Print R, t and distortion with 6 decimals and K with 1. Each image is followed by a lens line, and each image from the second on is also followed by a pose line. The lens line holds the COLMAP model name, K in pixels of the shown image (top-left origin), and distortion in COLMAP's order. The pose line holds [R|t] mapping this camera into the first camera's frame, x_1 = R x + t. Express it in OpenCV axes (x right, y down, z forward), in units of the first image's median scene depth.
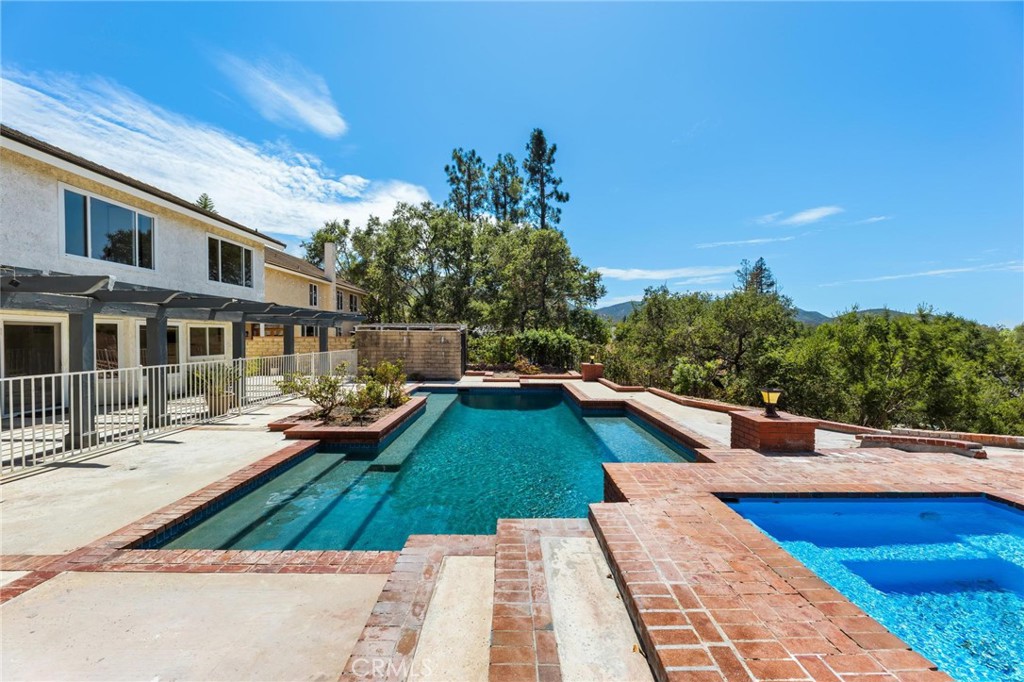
lens RADIAL K [[423.4, 0, 512.0], [0, 423.4, 341.0], [0, 0, 1]] dist [-0.002813, -0.000323]
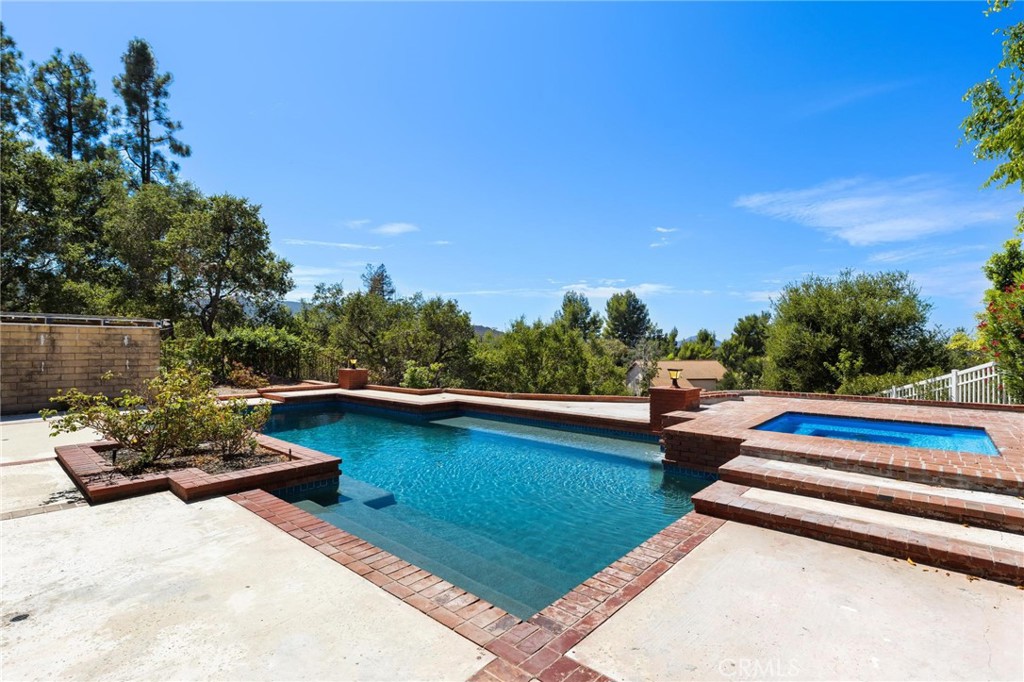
lens RADIAL K [[479.6, 0, 512.0], [0, 479.6, 341.0], [0, 0, 1]] dist [0.000478, 0.000036]
pose [[0.668223, 0.004117, 0.743949, -0.277018], [0.007866, 0.999890, -0.012599, 0.009886], [-0.743919, 0.014270, 0.668117, 0.090384]]
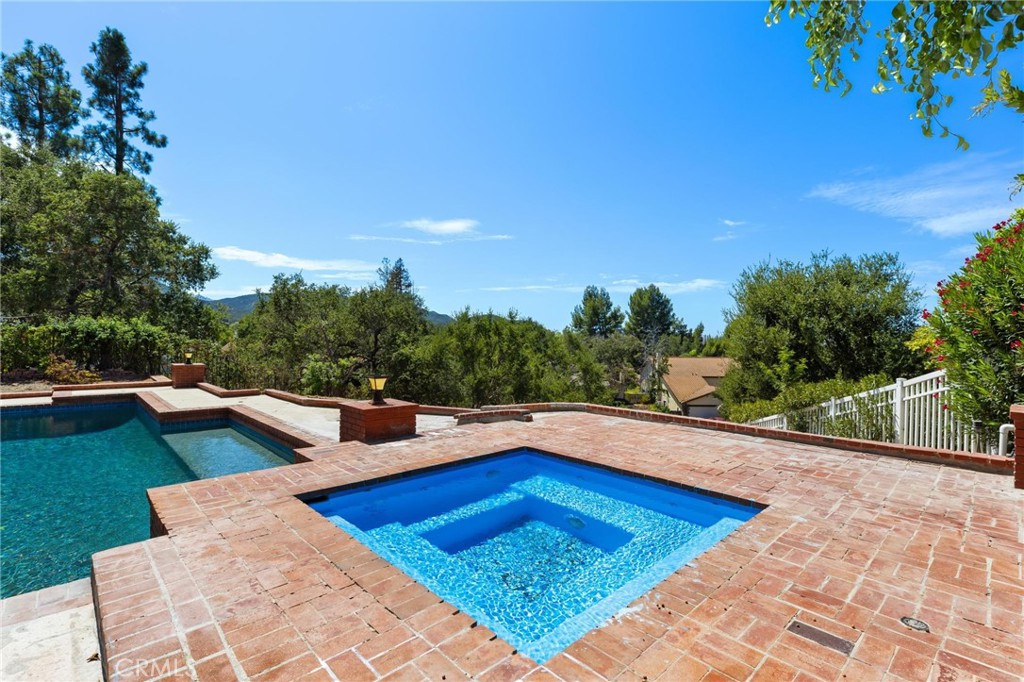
lens RADIAL K [[468.7, 0, 508.4], [0, 468.7, 343.4], [0, 0, 1]] dist [-0.000235, 0.000321]
pose [[0.727997, -0.001488, 0.685578, 0.028243], [-0.002283, 0.999987, 0.004594, 0.010310], [-0.685576, -0.004910, 0.727984, 0.007118]]
